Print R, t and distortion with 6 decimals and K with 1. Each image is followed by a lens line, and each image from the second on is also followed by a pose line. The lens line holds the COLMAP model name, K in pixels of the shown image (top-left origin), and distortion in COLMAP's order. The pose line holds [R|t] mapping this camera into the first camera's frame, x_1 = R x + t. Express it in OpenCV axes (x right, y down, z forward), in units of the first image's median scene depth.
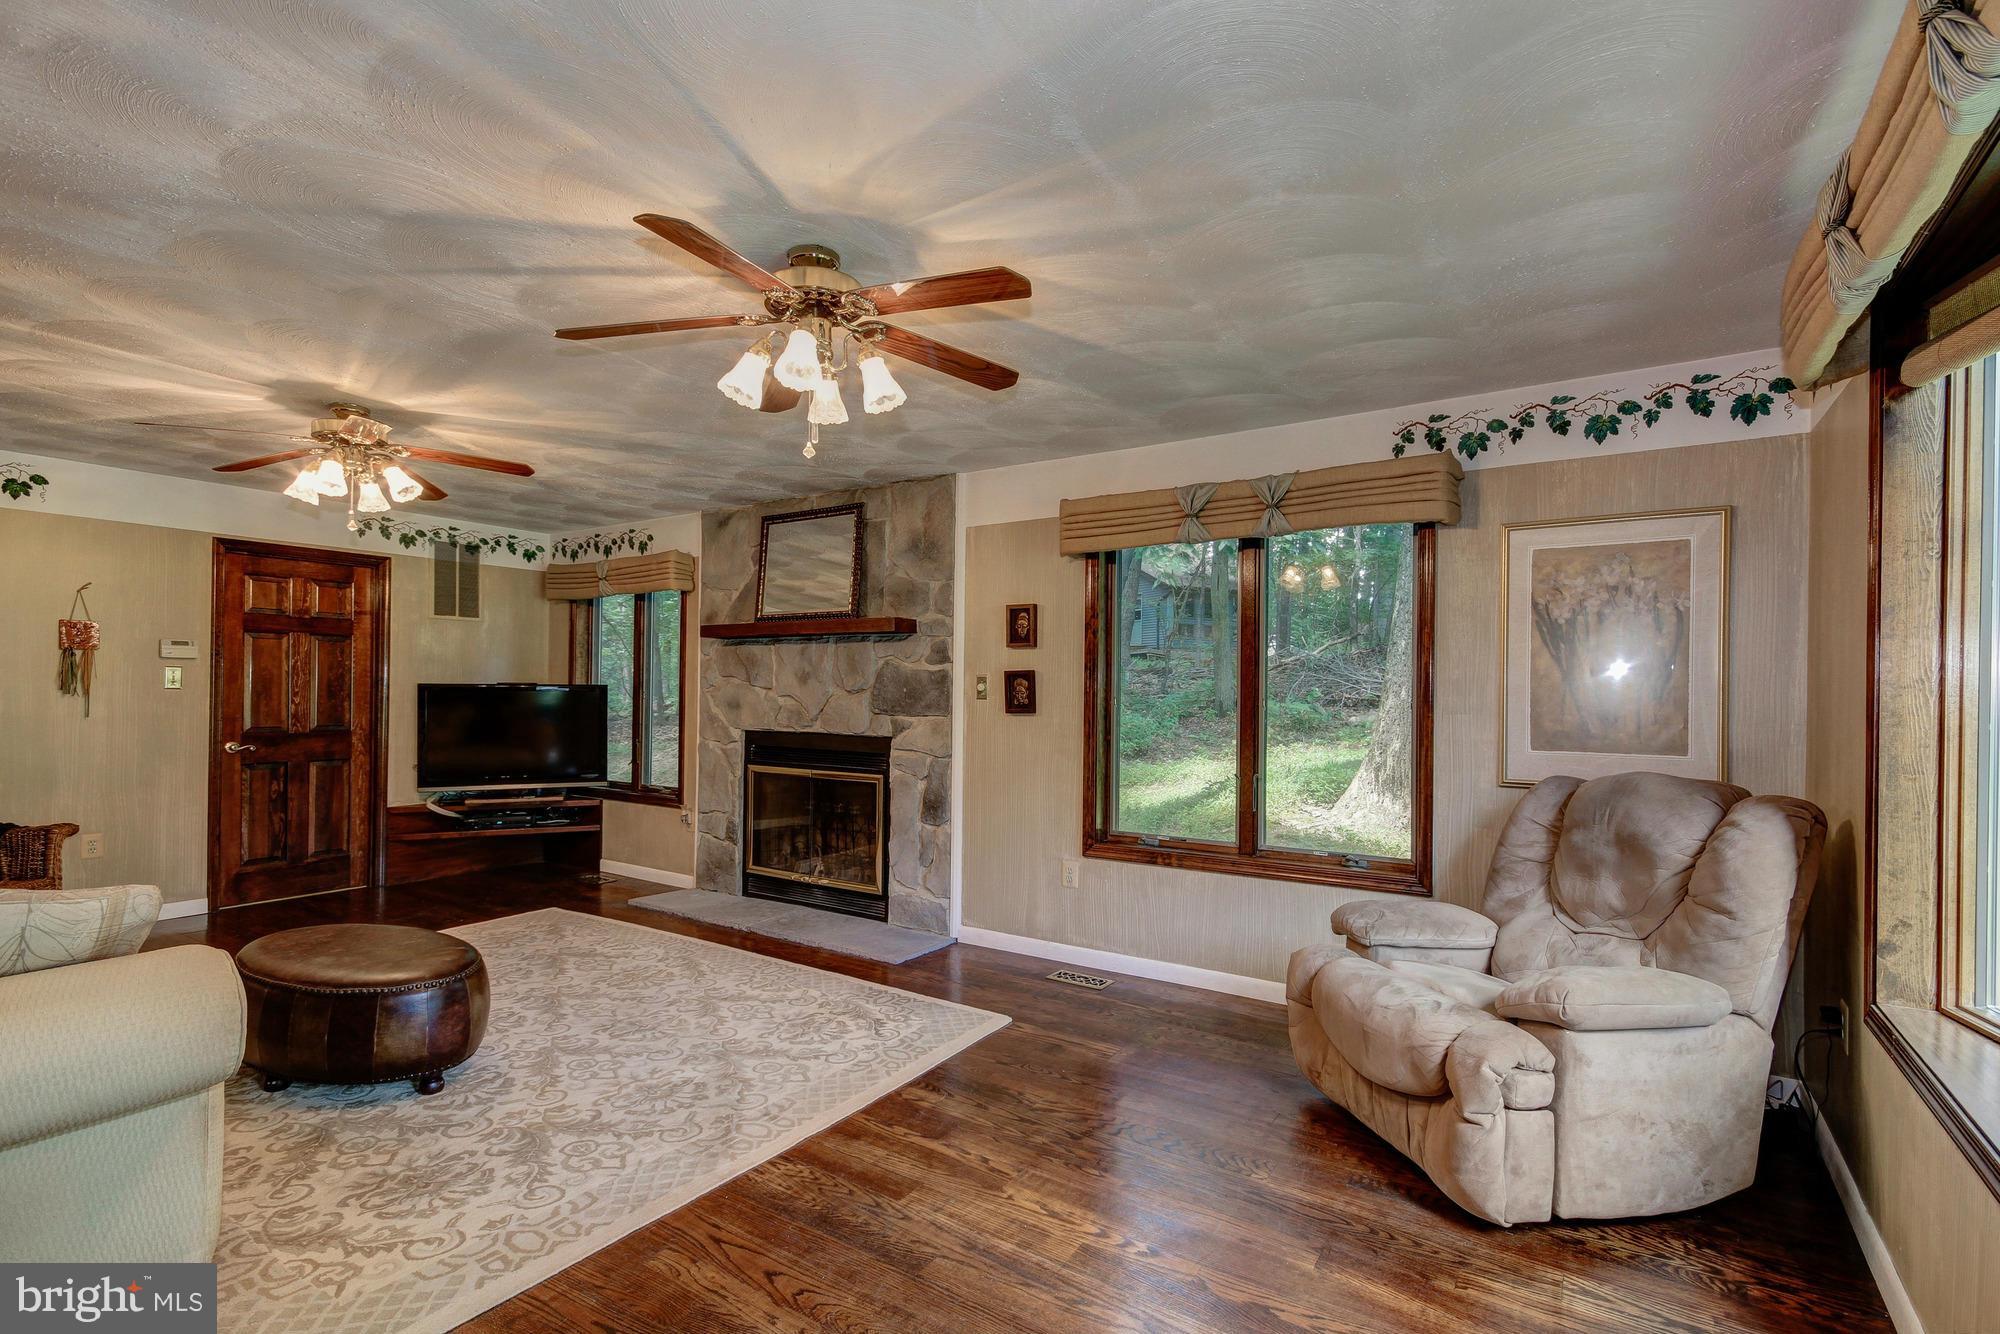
lens RADIAL K [[921.0, 0, 1008.3], [0, 921.0, 696.3], [0, 0, 1]] dist [0.000436, 0.015821]
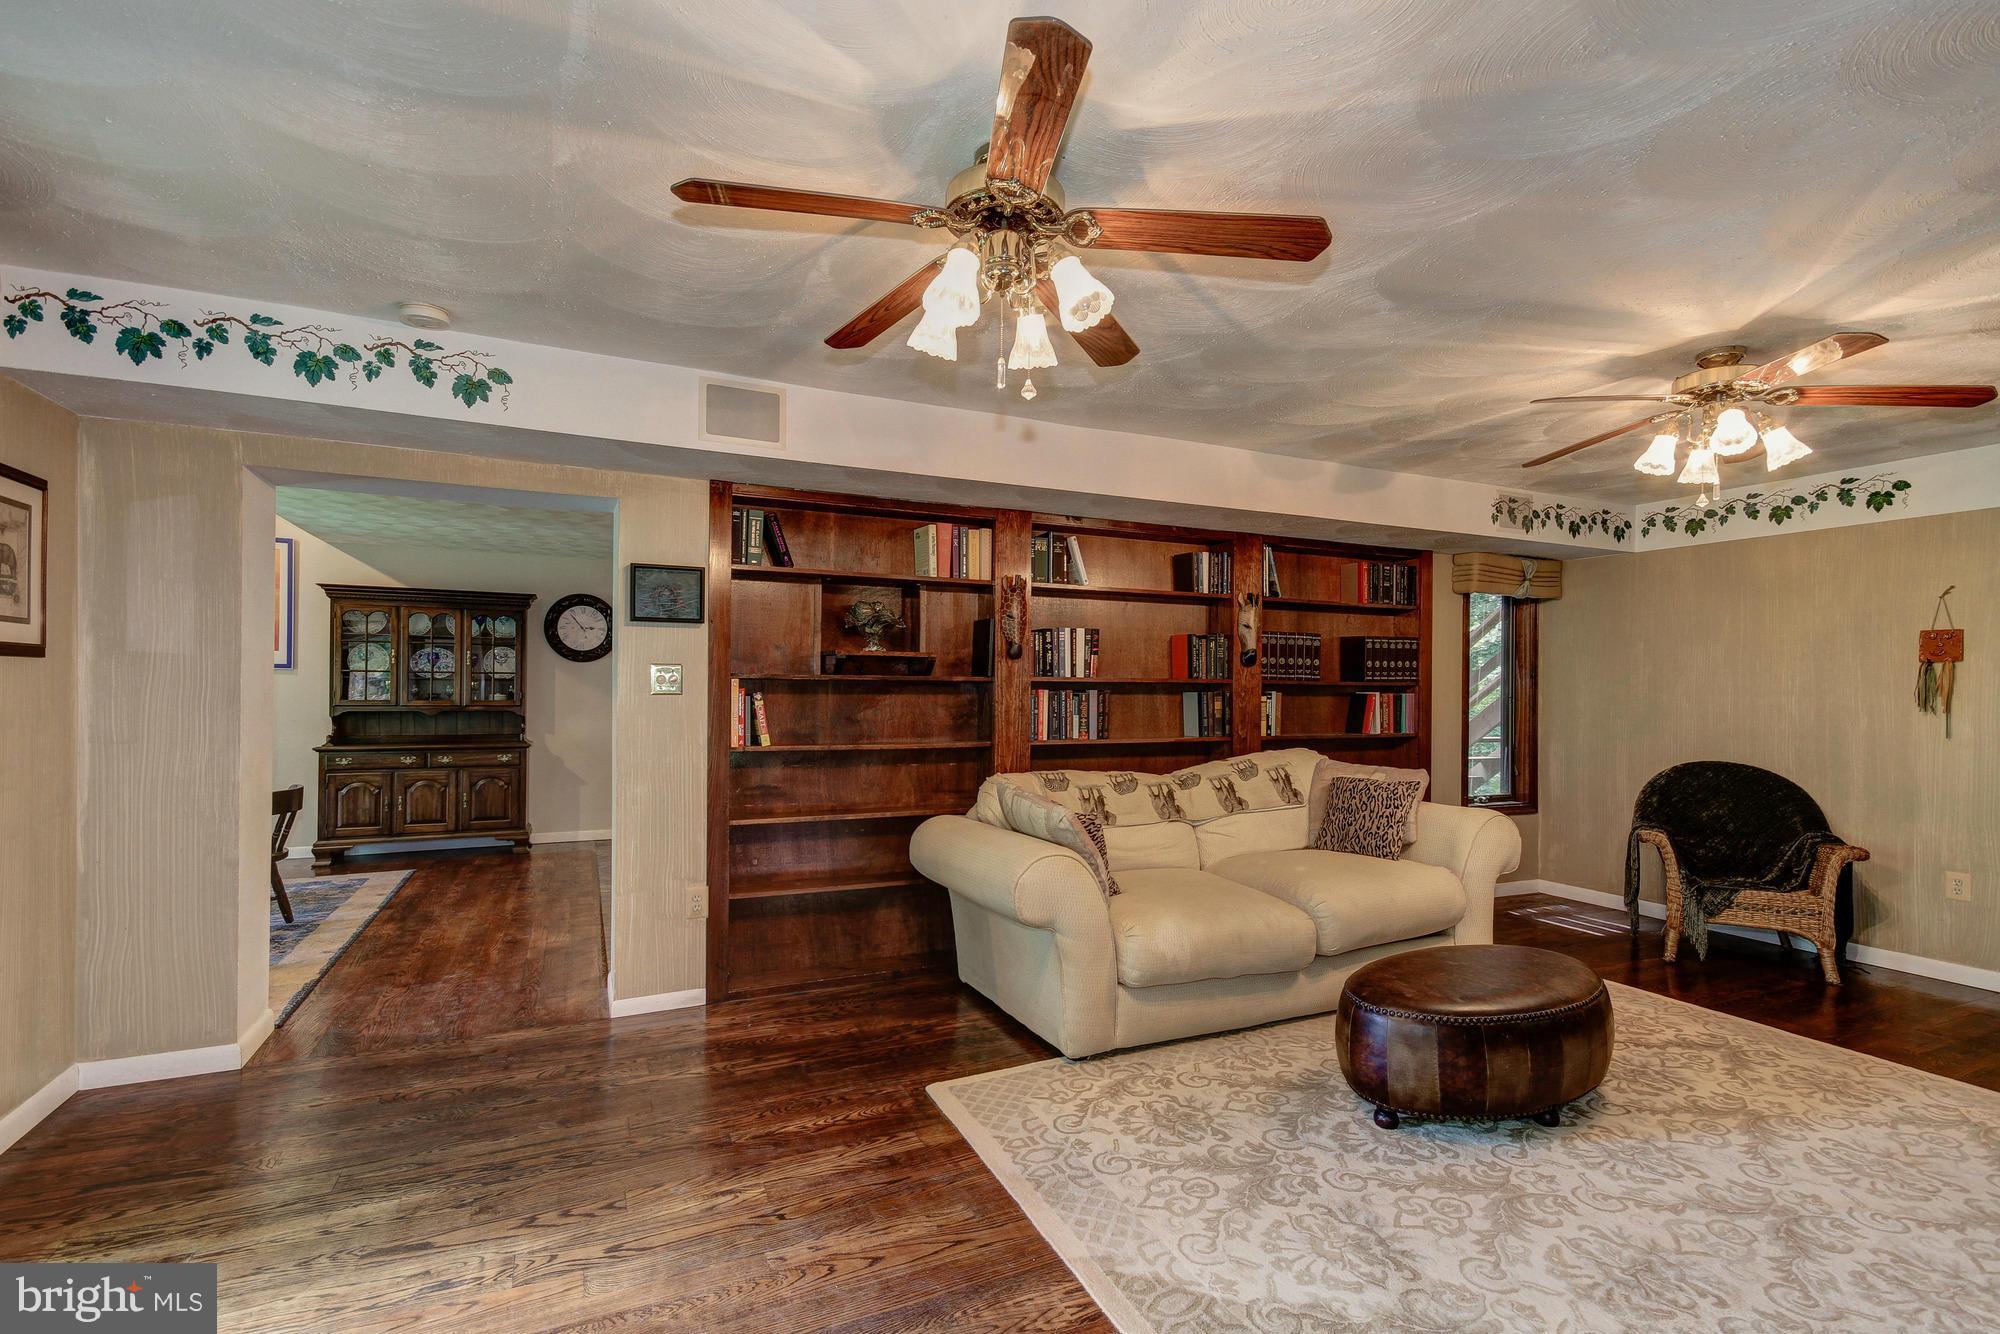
lens RADIAL K [[928.0, 0, 1004.2], [0, 928.0, 692.7], [0, 0, 1]] dist [0.014241, -0.001419]
pose [[-0.524047, -0.010458, -0.851625, 0.382957], [-0.020892, 0.999782, 0.000578, -0.004598], [0.851433, 0.018095, -0.524151, 1.134456]]
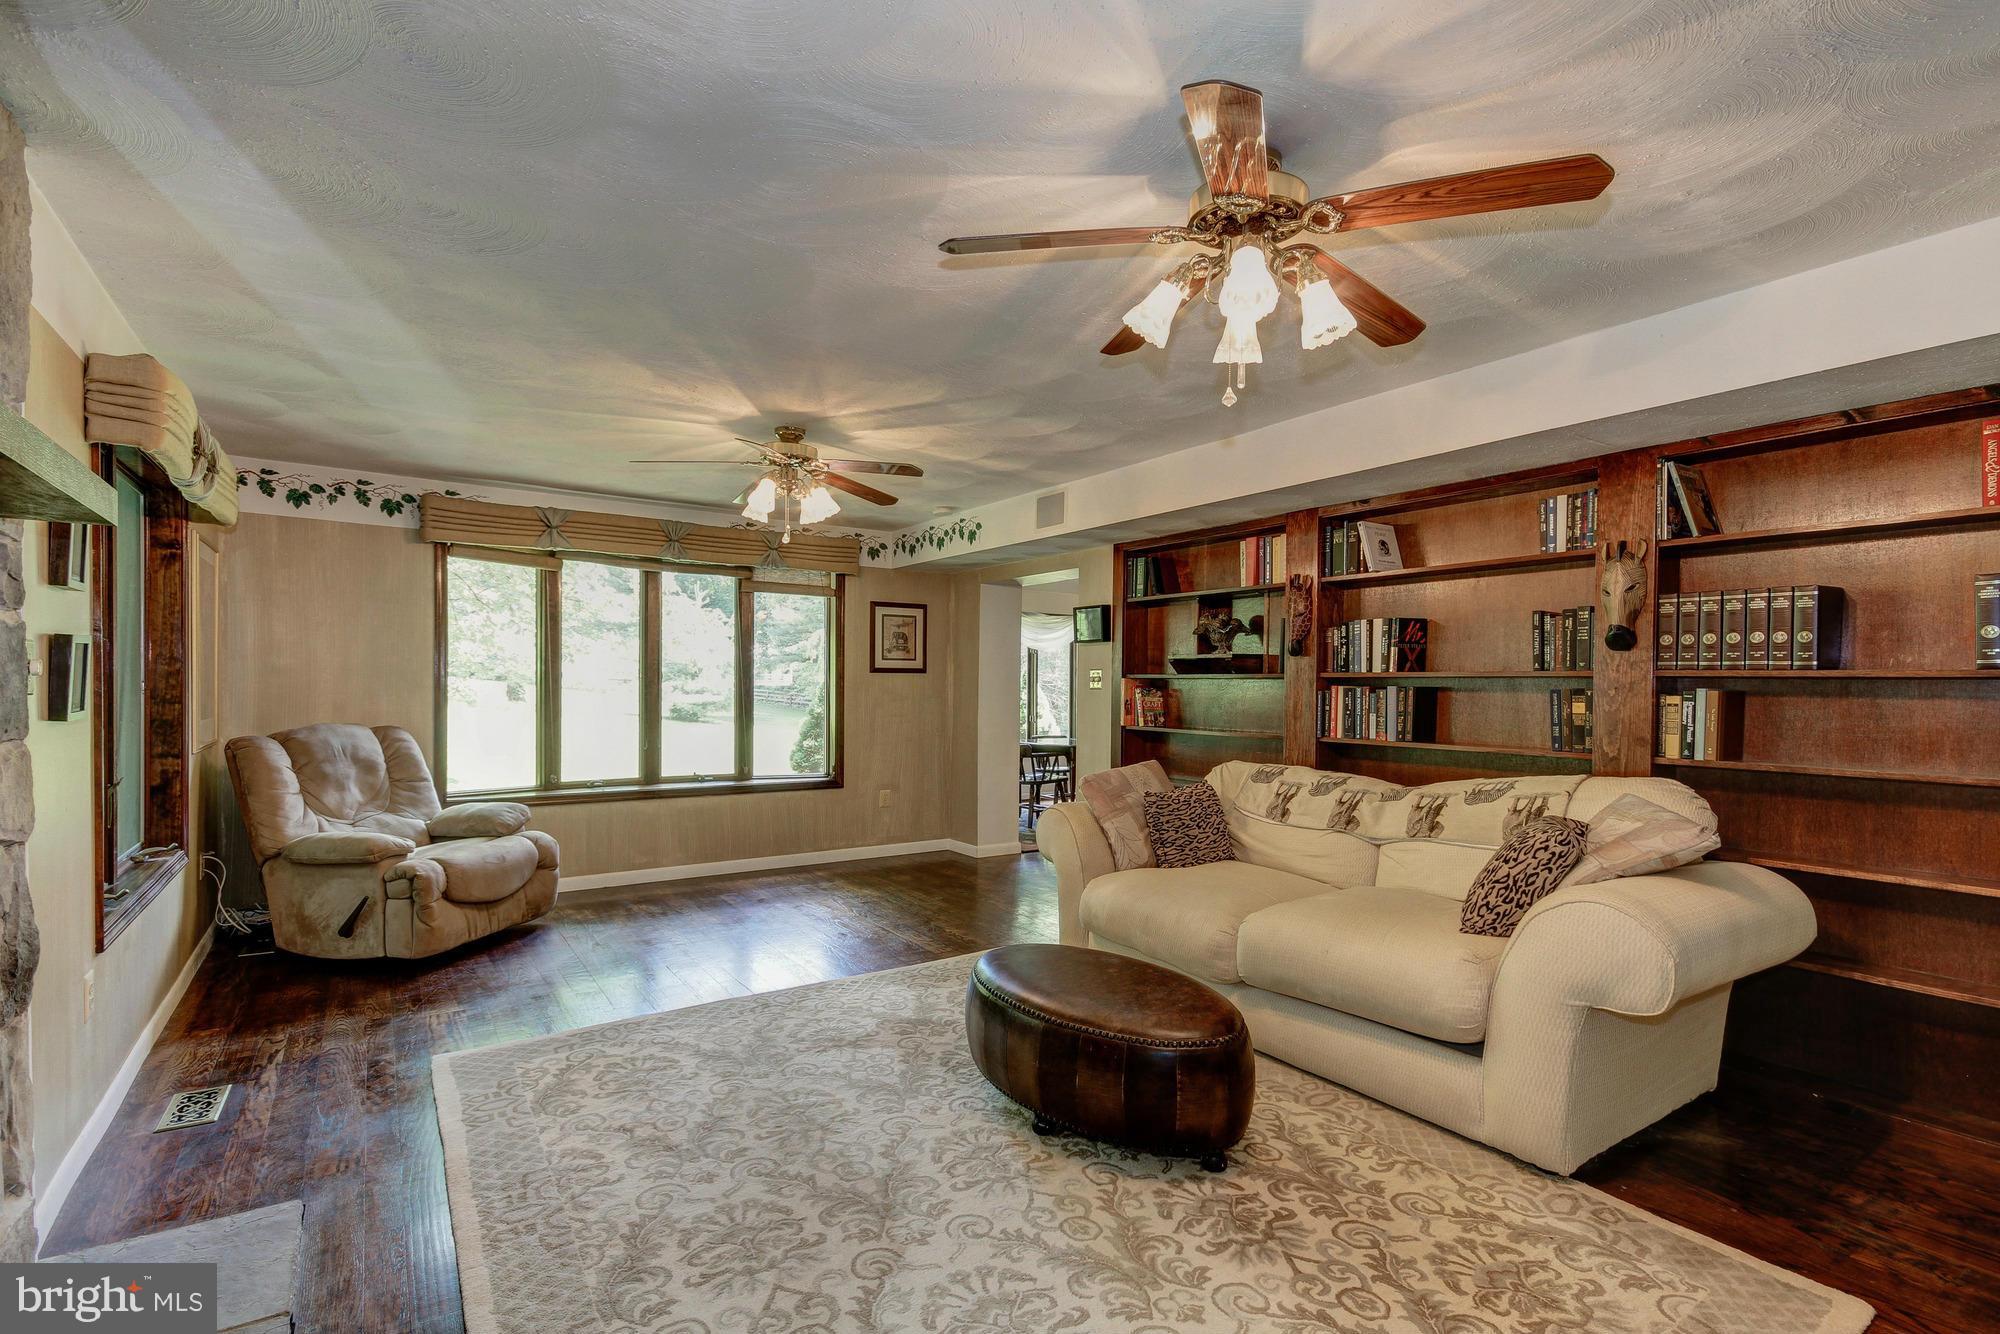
lens RADIAL K [[921.0, 0, 1008.3], [0, 921.0, 696.3], [0, 0, 1]] dist [0.000436, 0.015821]
pose [[-0.925926, -0.022202, 0.377053, -0.996481], [-0.012872, 0.999546, 0.027246, -0.026232], [-0.377486, 0.020374, -0.925791, 1.939568]]
